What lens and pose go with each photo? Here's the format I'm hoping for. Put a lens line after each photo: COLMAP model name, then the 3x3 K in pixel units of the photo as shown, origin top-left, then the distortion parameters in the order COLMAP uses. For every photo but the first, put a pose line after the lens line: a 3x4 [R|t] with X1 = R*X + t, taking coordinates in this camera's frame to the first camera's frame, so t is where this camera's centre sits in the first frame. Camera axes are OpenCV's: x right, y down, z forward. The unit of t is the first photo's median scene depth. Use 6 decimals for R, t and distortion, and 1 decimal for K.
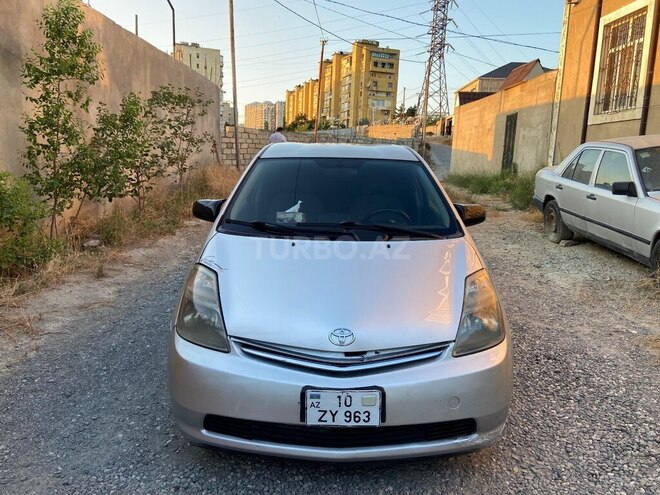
lens RADIAL K [[494.3, 0, 327.4], [0, 494.3, 252.1], [0, 0, 1]] dist [0.094729, -0.121080]
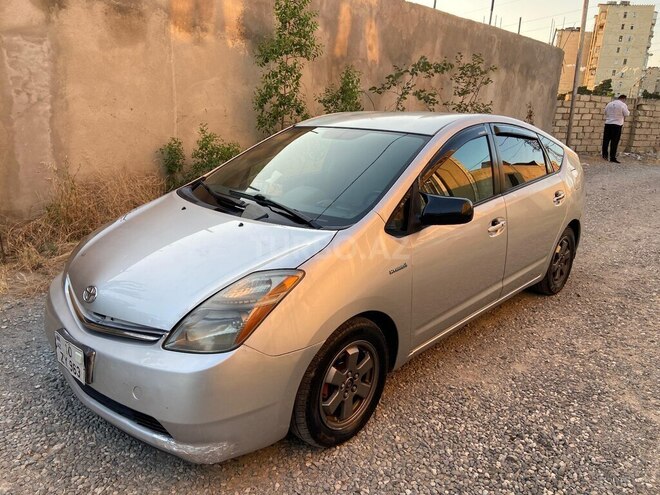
lens RADIAL K [[497.8, 0, 330.0], [0, 497.8, 247.5], [0, 0, 1]] dist [0.093393, -0.113563]
pose [[0.738583, 0.178621, -0.650068, 0.407184], [-0.151104, 0.983590, 0.098586, -0.040652], [0.657010, 0.025414, 0.753453, 0.200362]]
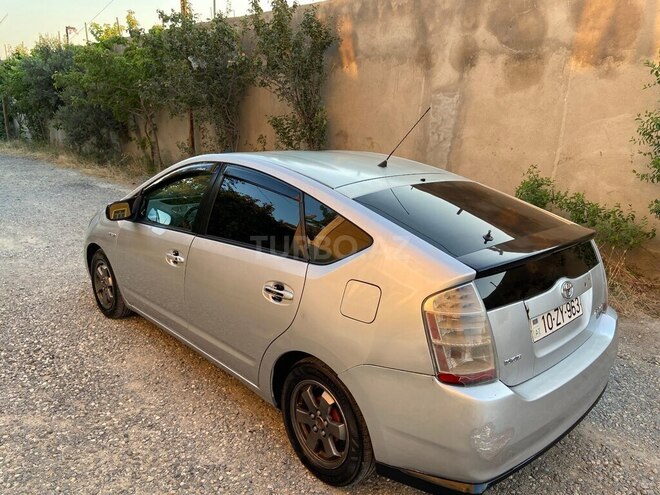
lens RADIAL K [[494.3, 0, 327.4], [0, 494.3, 252.1], [0, 0, 1]] dist [0.094729, -0.121080]
pose [[-0.717306, 0.143078, -0.681910, 0.445482], [-0.187615, 0.902879, 0.386795, -0.305527], [0.671024, 0.405387, -0.620796, 1.230977]]
